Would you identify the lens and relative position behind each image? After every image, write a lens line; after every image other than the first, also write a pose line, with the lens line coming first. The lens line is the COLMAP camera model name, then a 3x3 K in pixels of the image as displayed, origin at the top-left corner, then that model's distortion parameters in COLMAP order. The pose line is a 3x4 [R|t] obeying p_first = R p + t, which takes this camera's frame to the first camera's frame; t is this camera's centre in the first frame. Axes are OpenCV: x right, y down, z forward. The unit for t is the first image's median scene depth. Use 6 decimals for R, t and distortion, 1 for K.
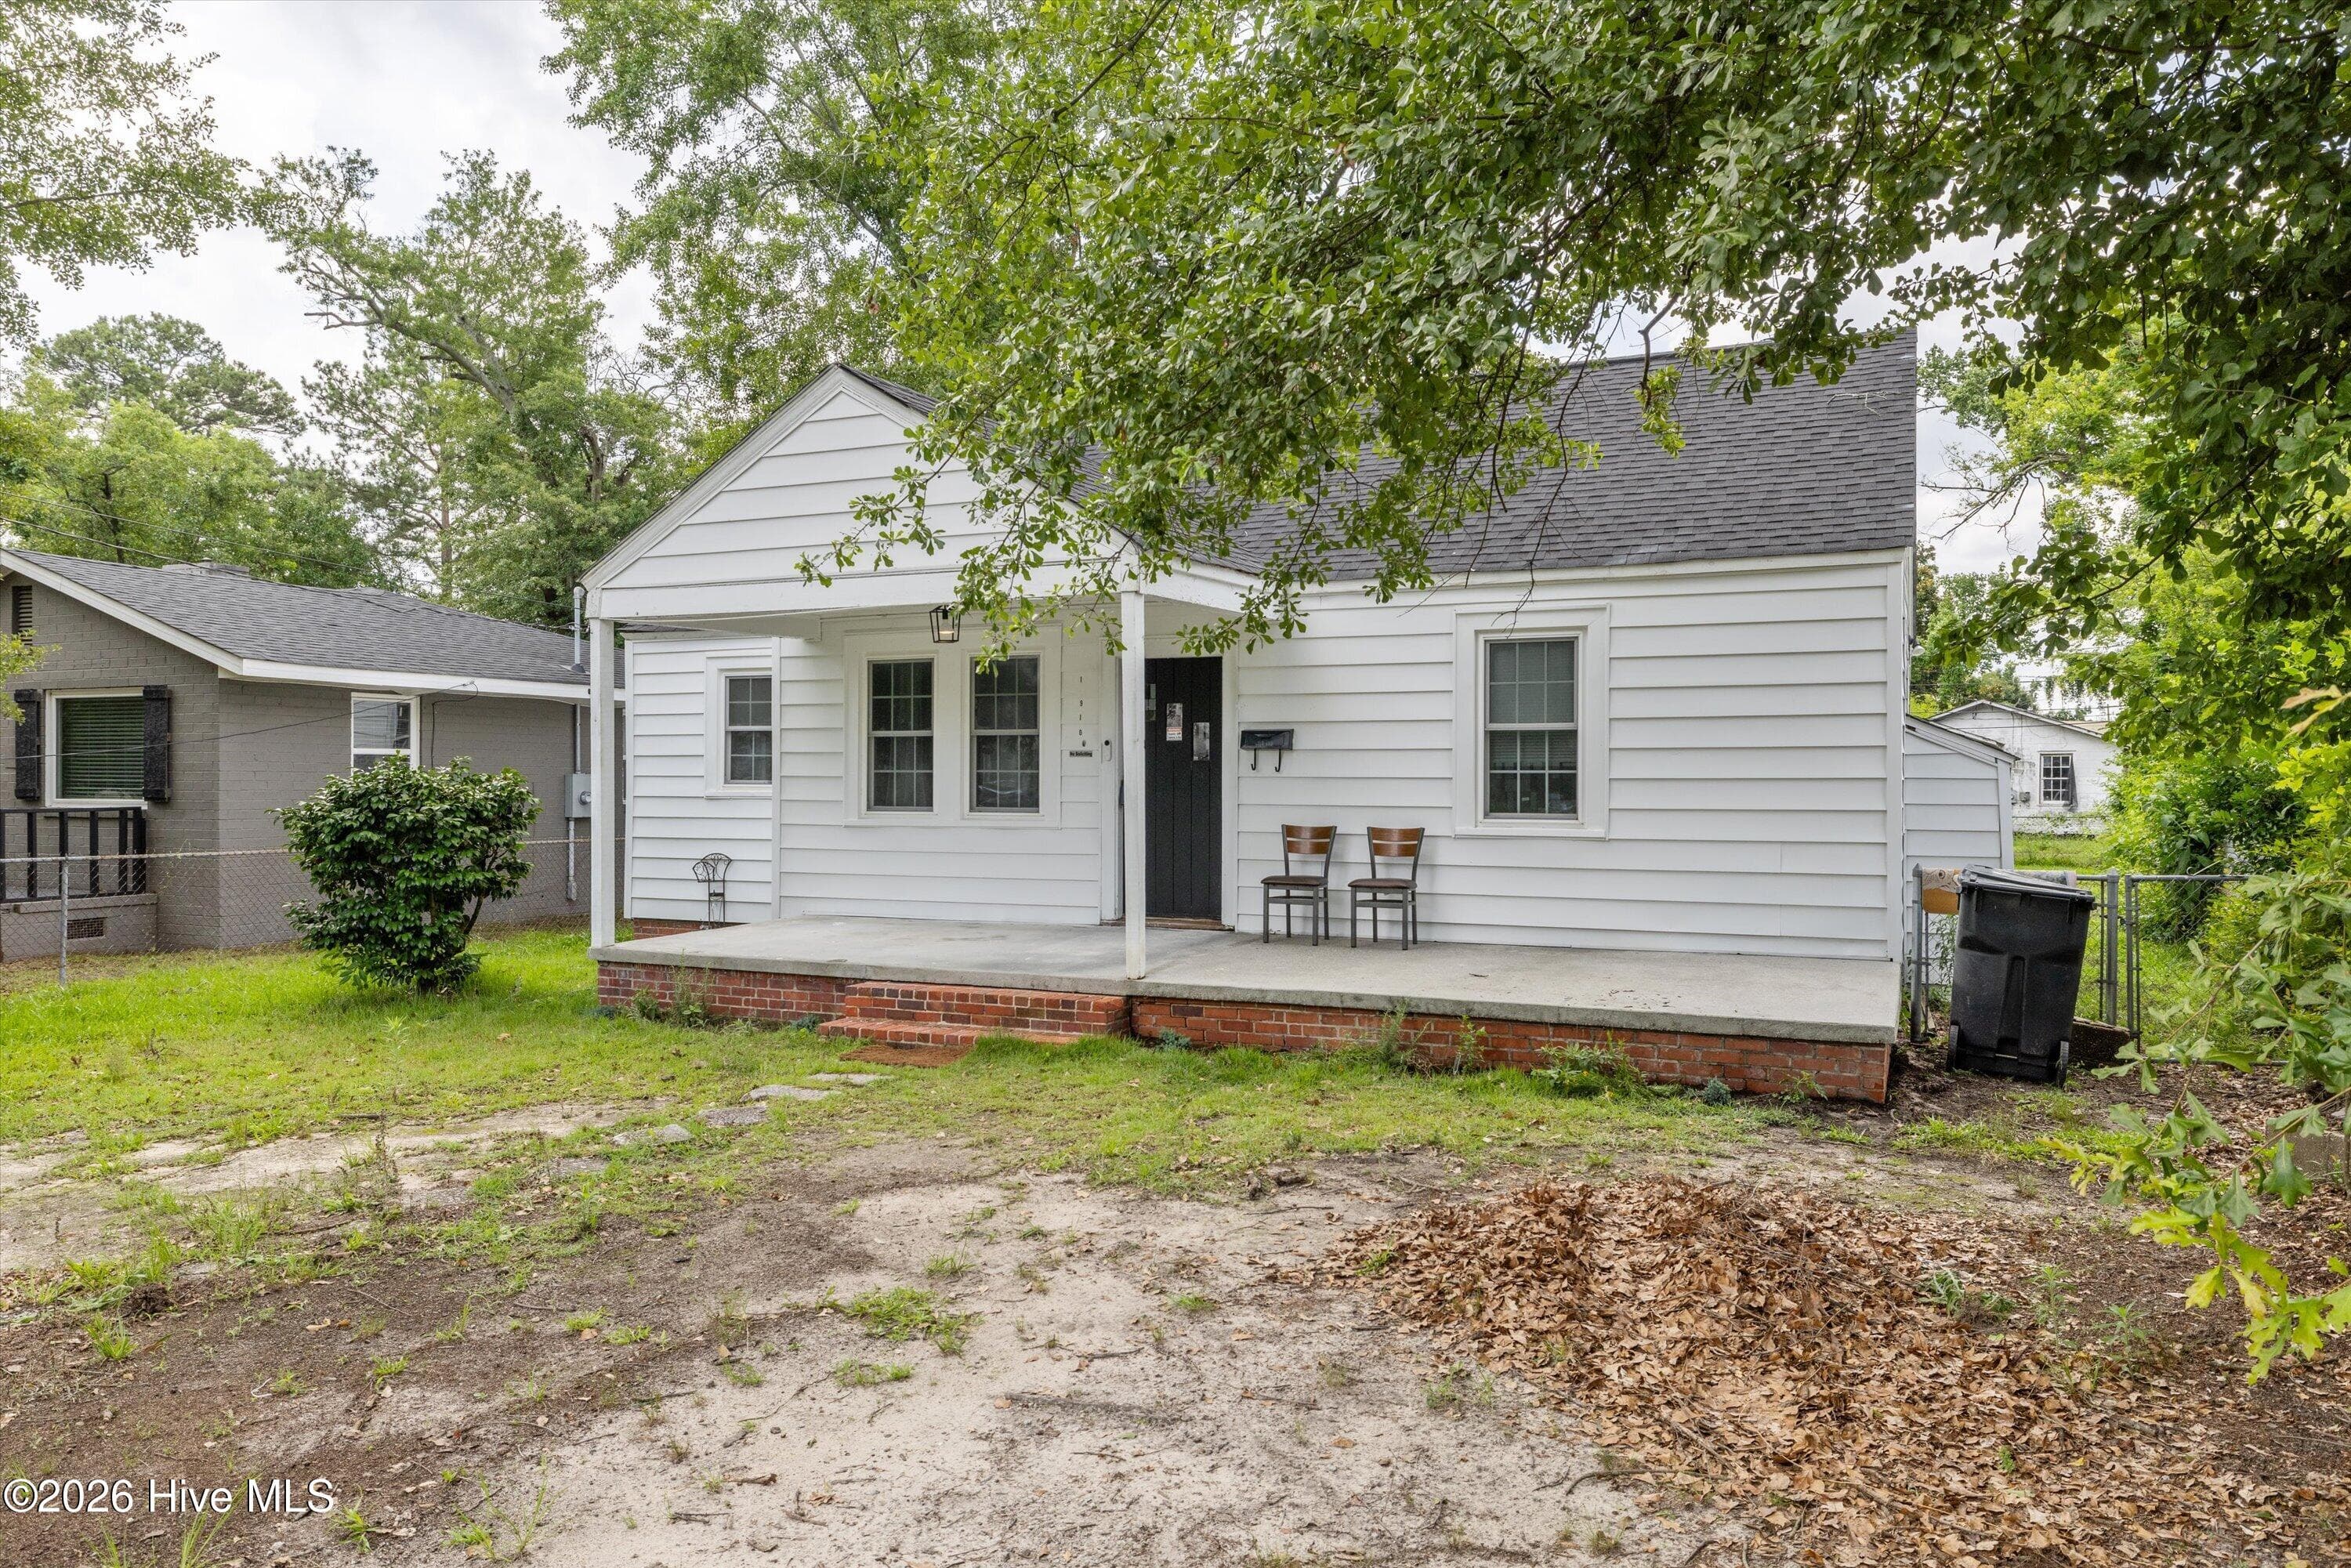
lens RADIAL K [[1674.4, 0, 1175.5], [0, 1674.4, 784.0], [0, 0, 1]] dist [-0.003418, -0.003612]
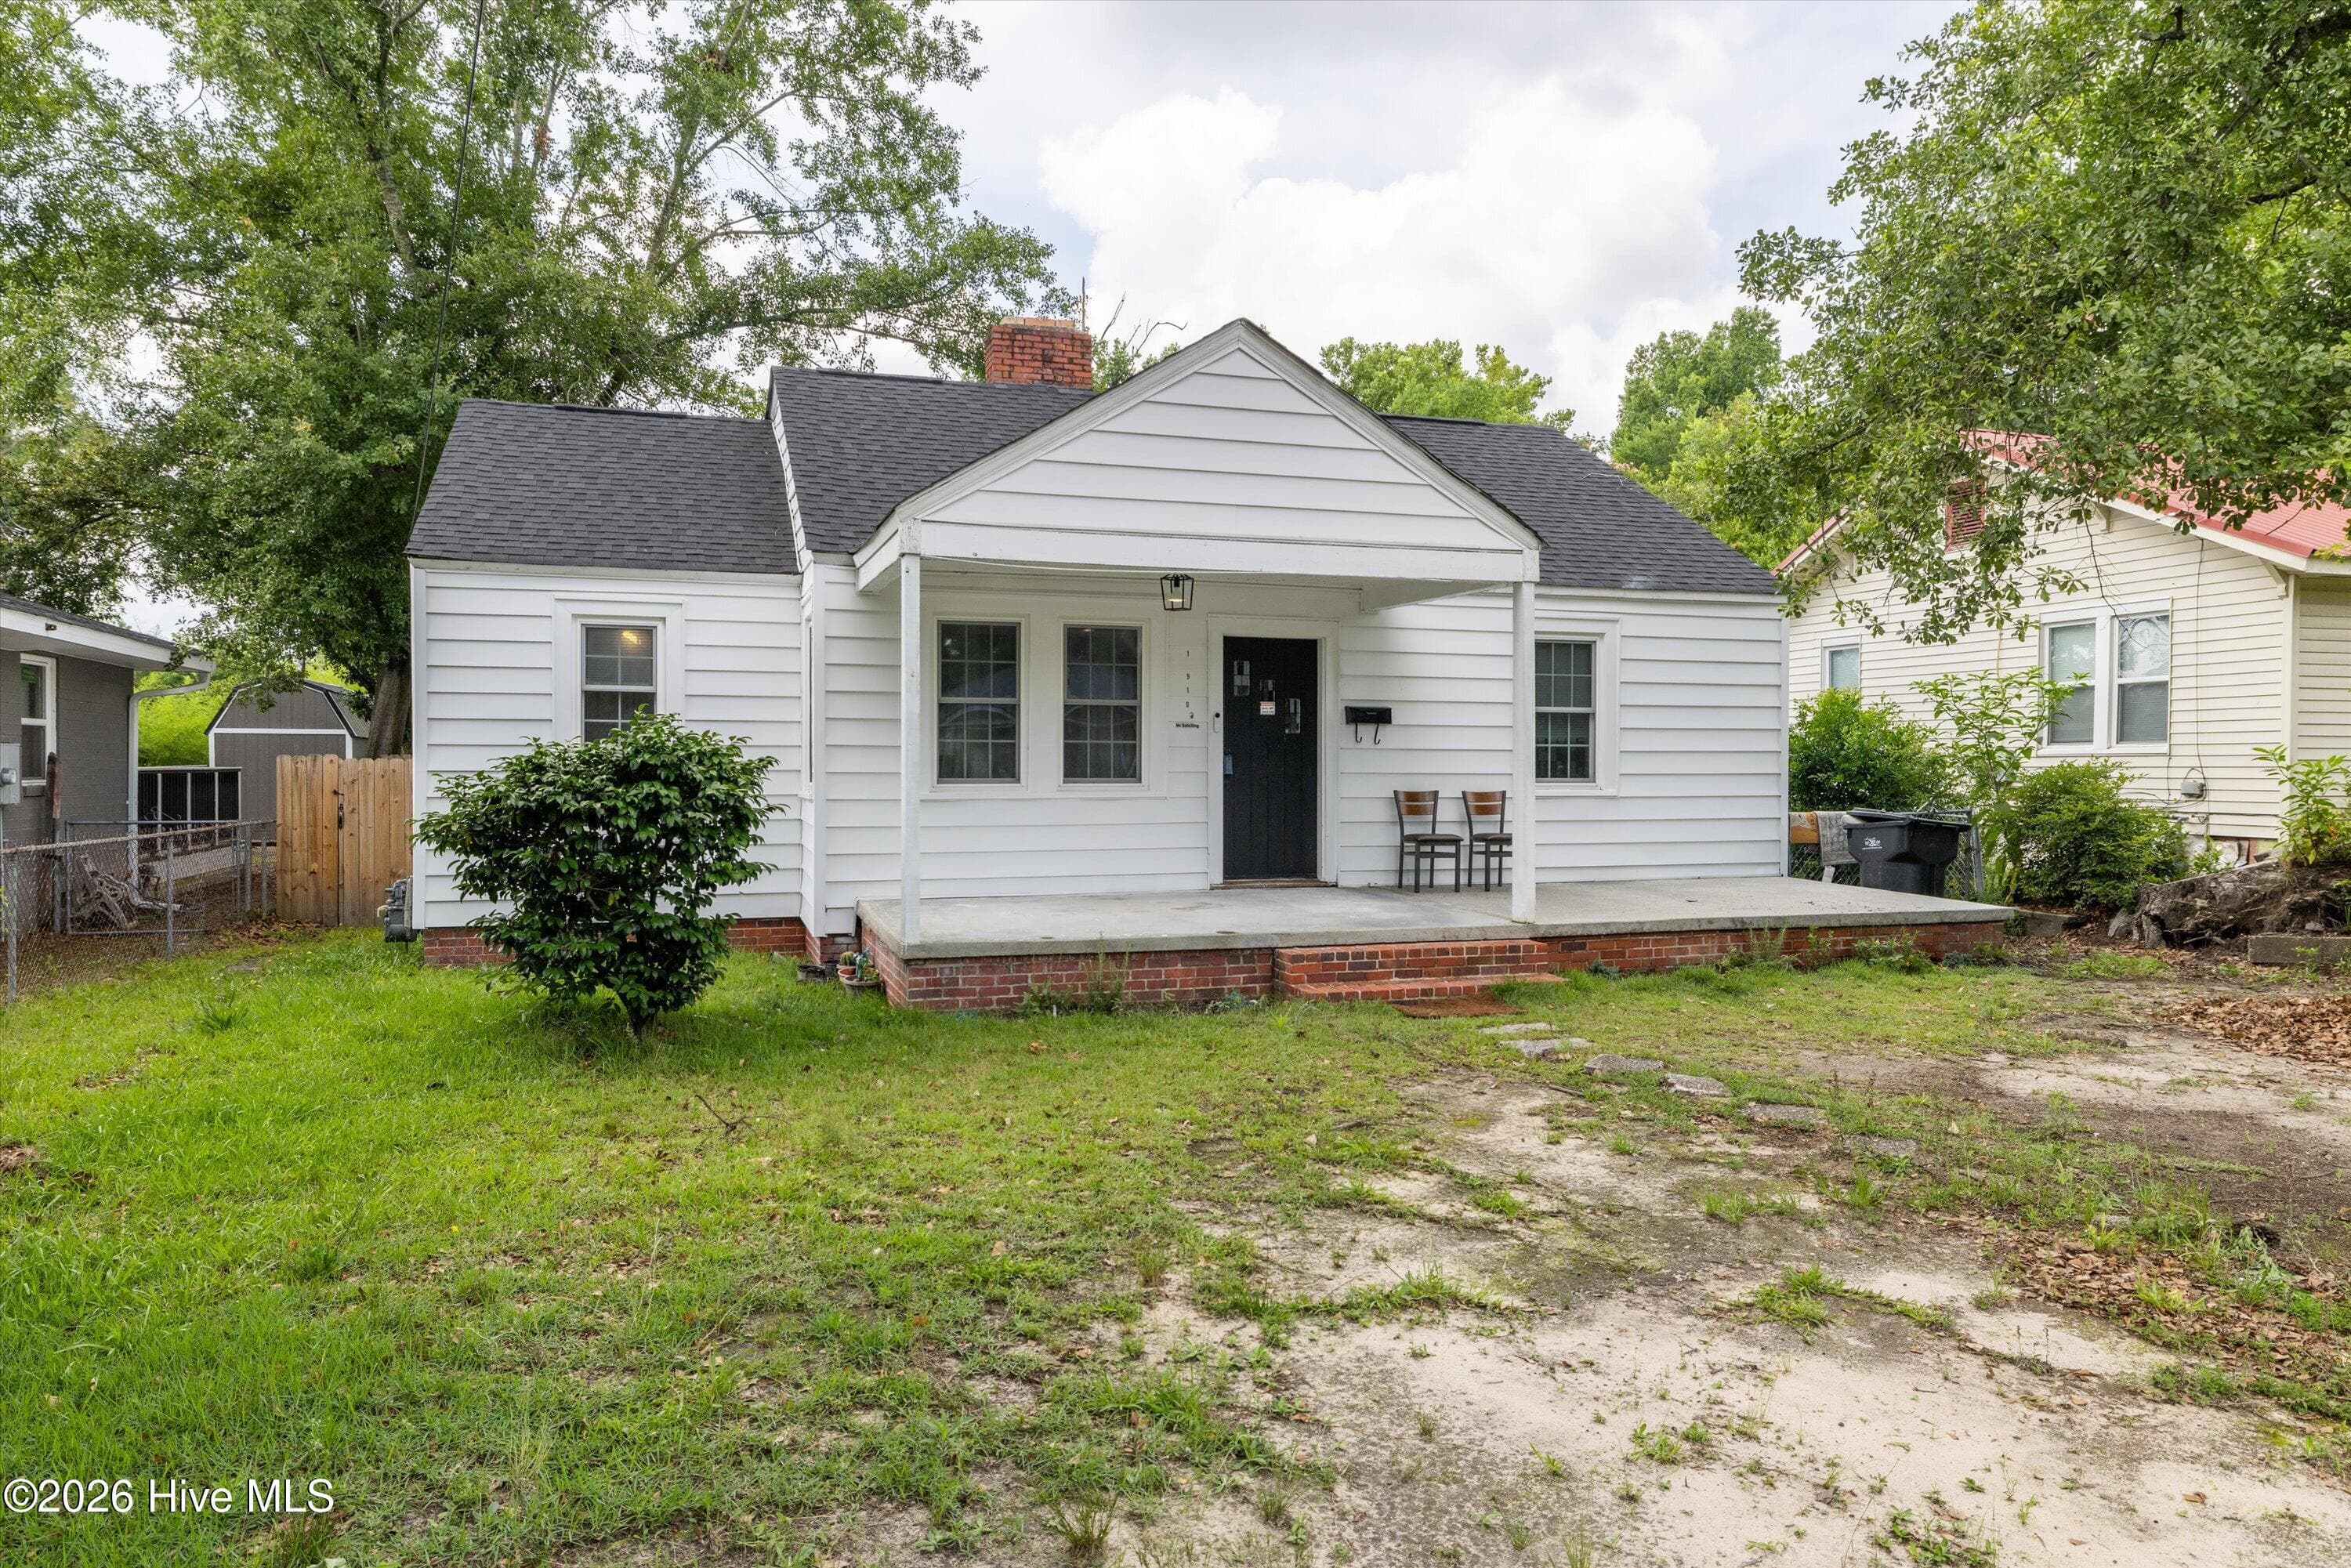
lens RADIAL K [[1523.3, 0, 1165.3], [0, 1523.3, 801.1], [0, 0, 1]] dist [-0.002278, -0.001571]
pose [[0.735972, -0.016467, 0.676812, -0.780335], [0.001262, 0.999736, 0.022951, 0.007865], [-0.677011, -0.016037, 0.735799, 0.348168]]
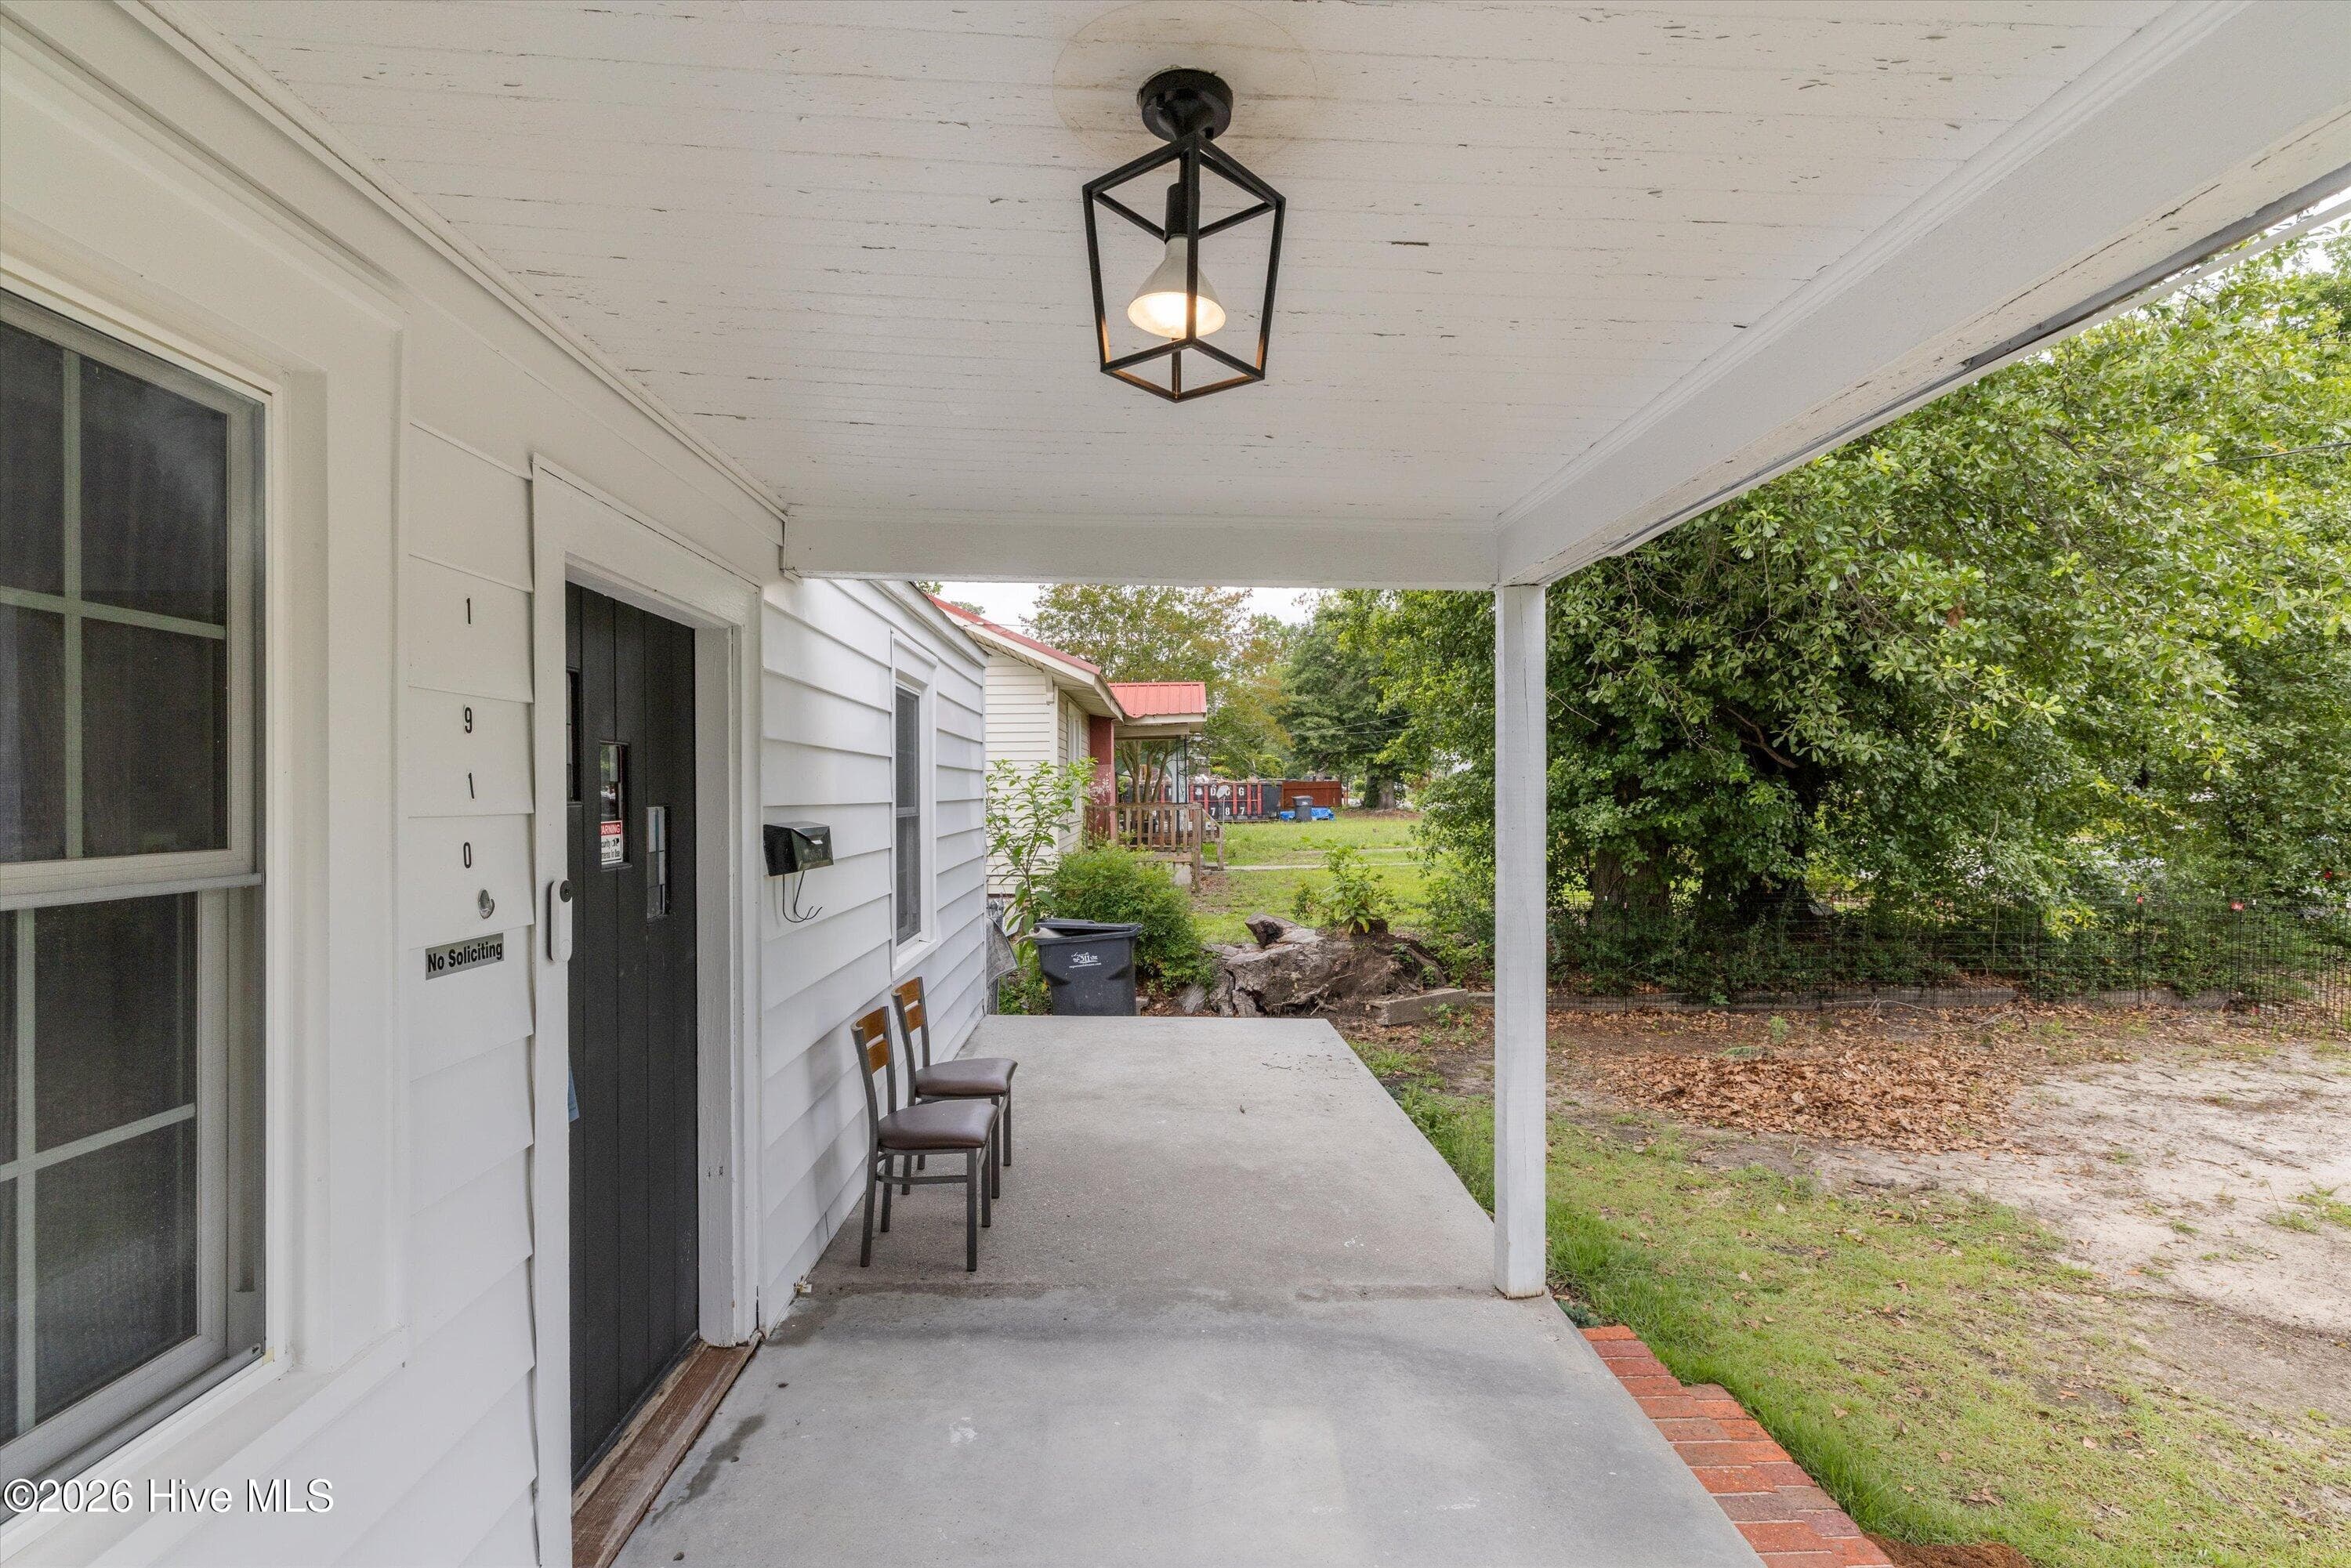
lens RADIAL K [[1044.8, 0, 1175.5], [0, 1044.8, 784.0], [0, 0, 1]] dist [-0.000720, 0.000033]
pose [[-0.451678, 0.008034, 0.892145, -0.241180], [0.007138, 0.999960, -0.005391, -0.042710], [-0.892152, 0.003933, -0.451717, 1.082528]]
